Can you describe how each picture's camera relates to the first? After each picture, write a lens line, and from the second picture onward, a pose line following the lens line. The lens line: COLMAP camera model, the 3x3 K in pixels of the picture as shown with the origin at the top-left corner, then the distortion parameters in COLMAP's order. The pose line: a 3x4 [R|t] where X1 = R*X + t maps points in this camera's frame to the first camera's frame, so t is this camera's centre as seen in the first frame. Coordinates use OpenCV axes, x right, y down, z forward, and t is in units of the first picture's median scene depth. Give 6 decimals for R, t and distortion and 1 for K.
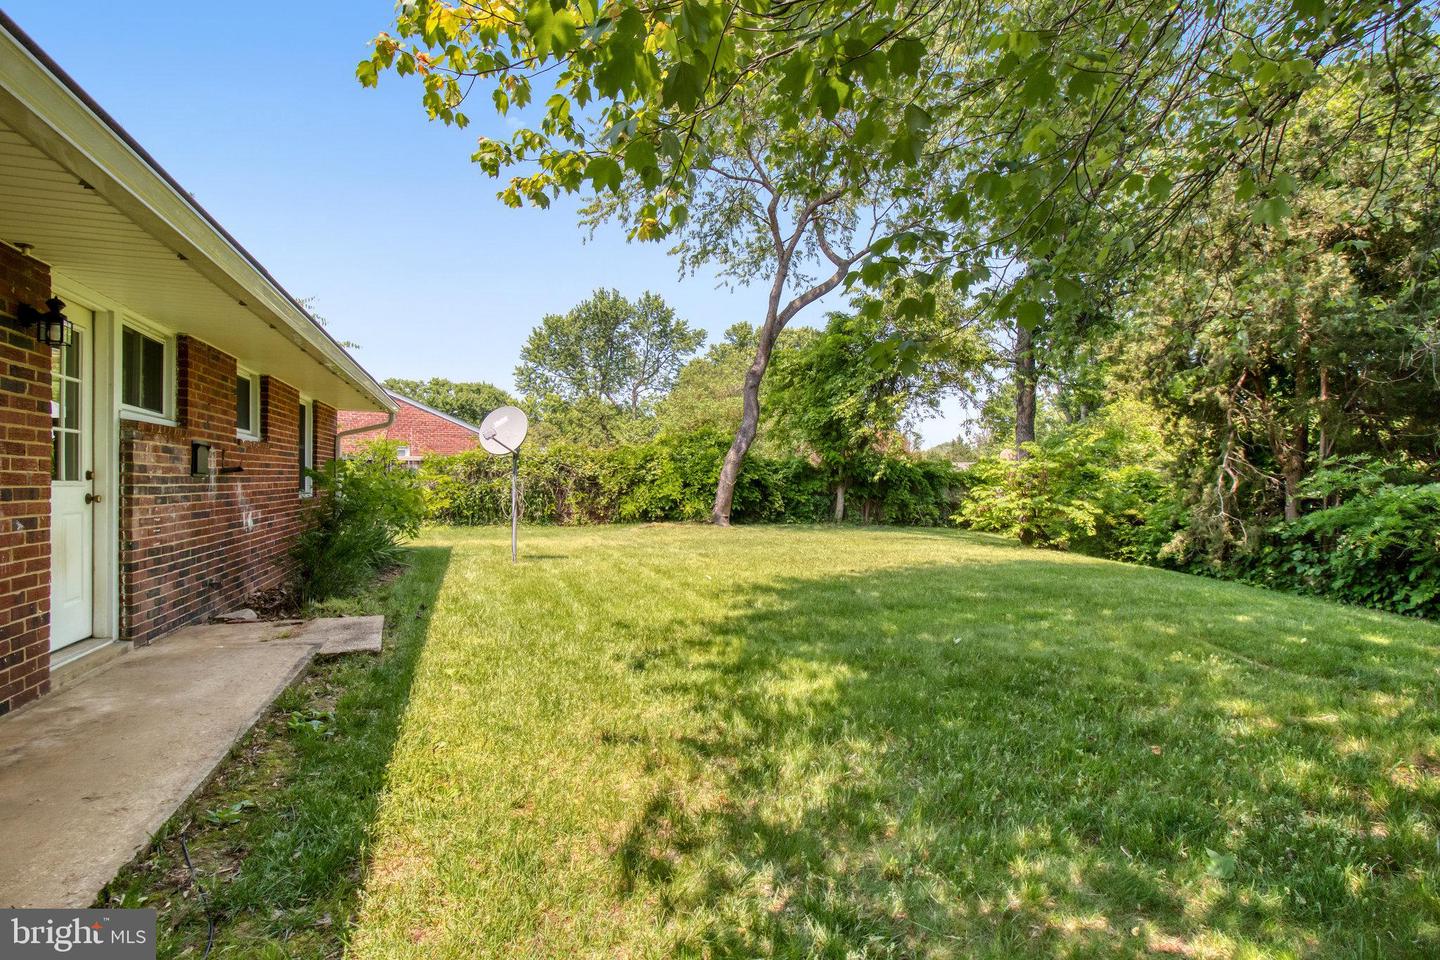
lens RADIAL K [[671.8, 0, 711.8], [0, 671.8, 481.1], [0, 0, 1]] dist [-0.001125, -0.016192]
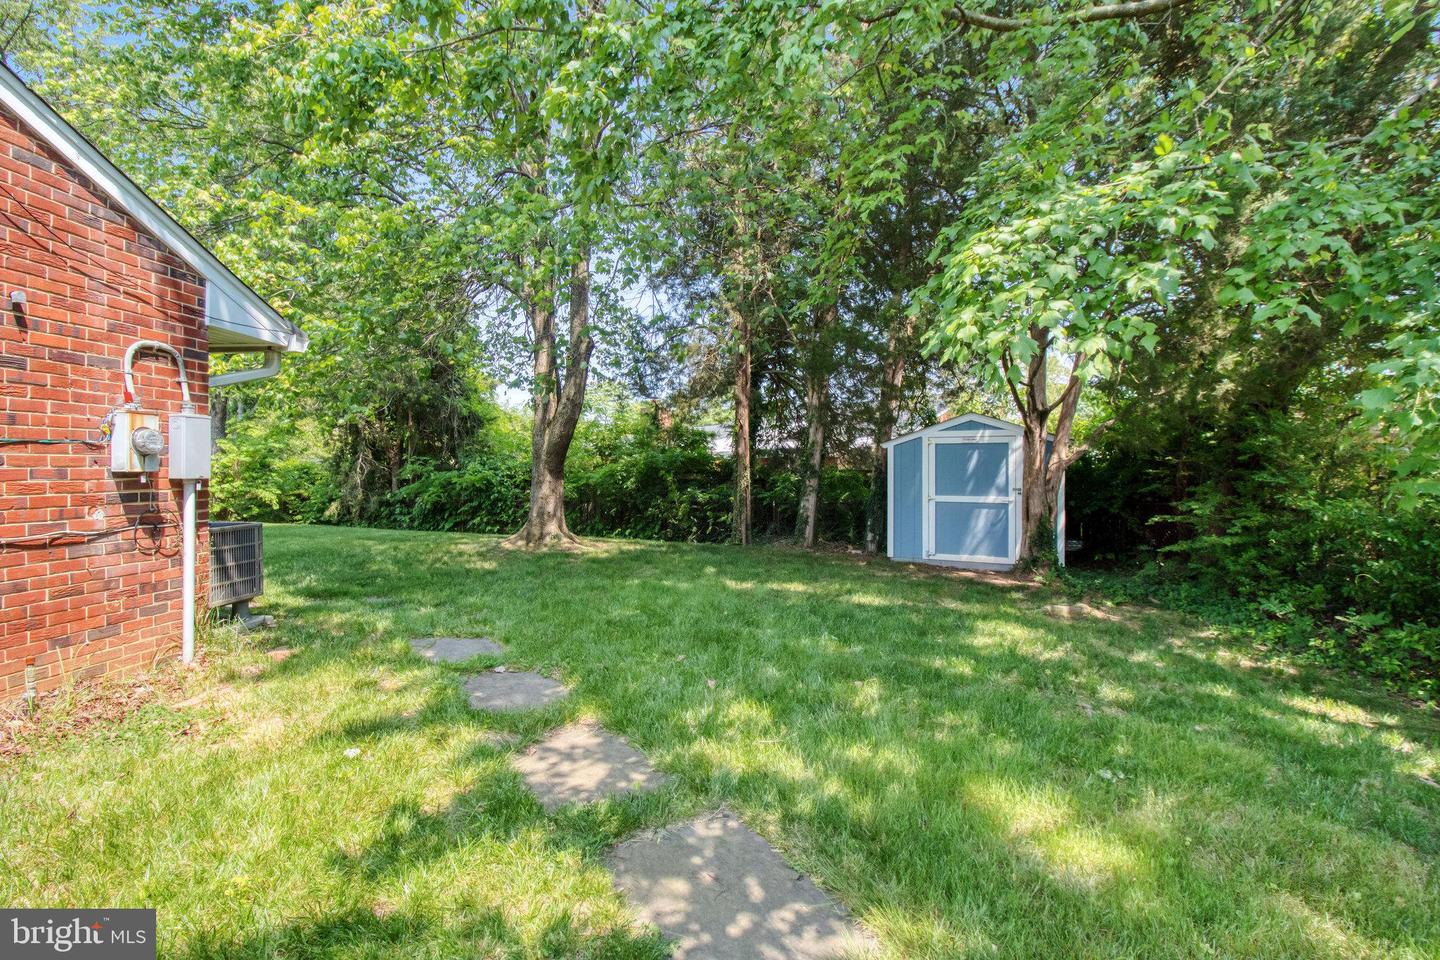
lens RADIAL K [[685.5, 0, 721.8], [0, 685.5, 470.3], [0, 0, 1]] dist [-0.000531, -0.014193]
pose [[0.411458, -0.011449, 0.911357, -0.245045], [0.003472, 0.999934, 0.010995, -0.008955], [-0.911422, -0.001360, 0.411471, -0.307791]]
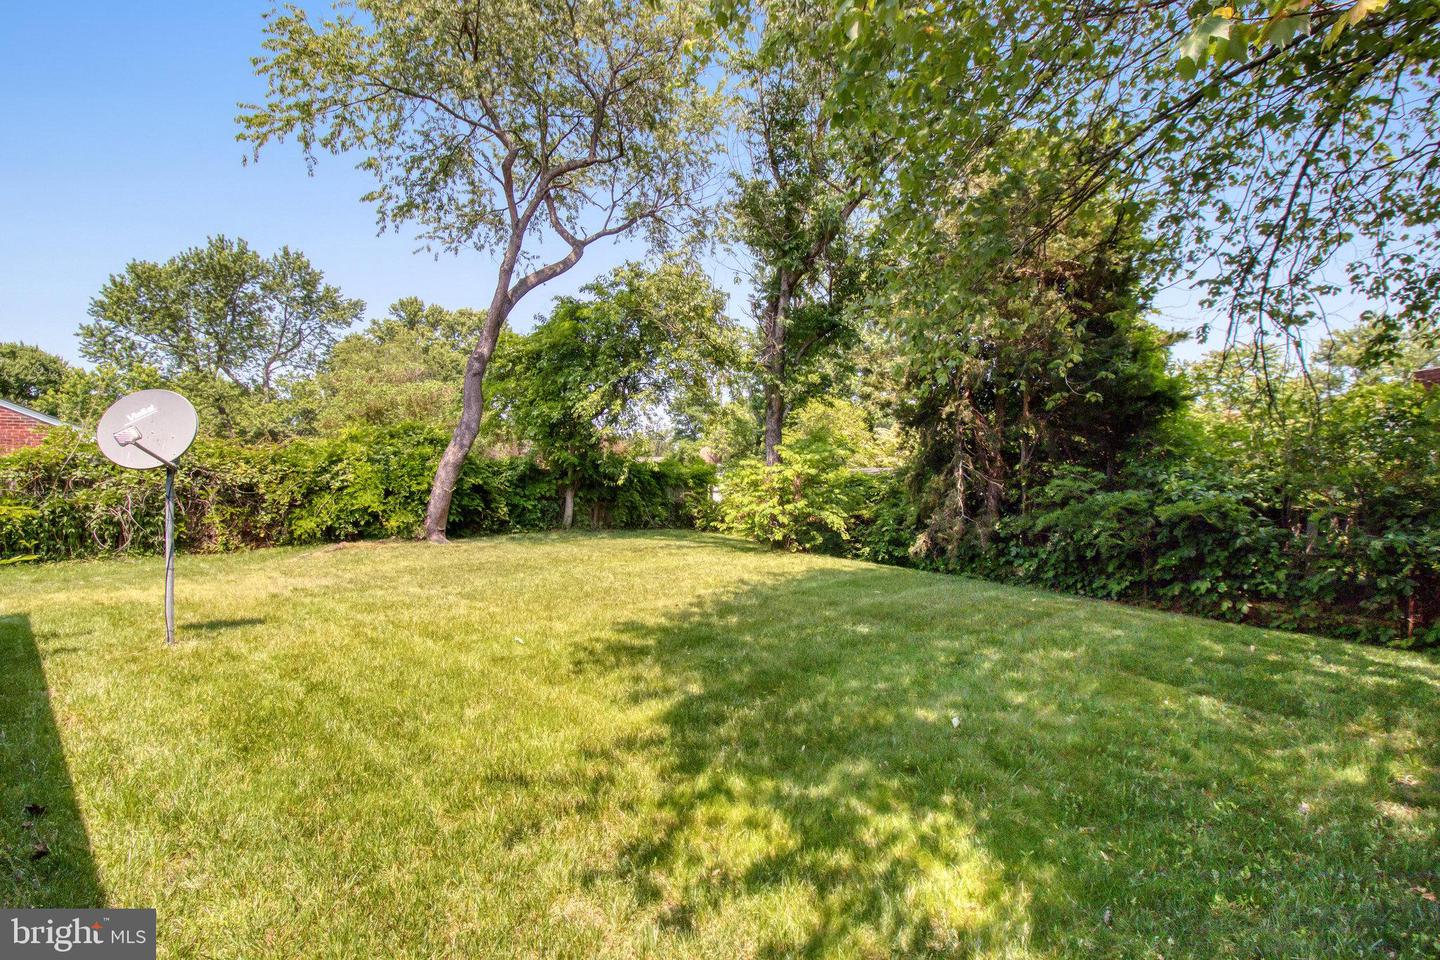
lens RADIAL K [[685.5, 0, 721.8], [0, 685.5, 470.3], [0, 0, 1]] dist [-0.000531, -0.014193]
pose [[0.887045, -0.005035, 0.461656, -0.061952], [0.007633, 0.999964, -0.003761, -0.014941], [-0.461620, 0.006860, 0.887051, 0.097790]]
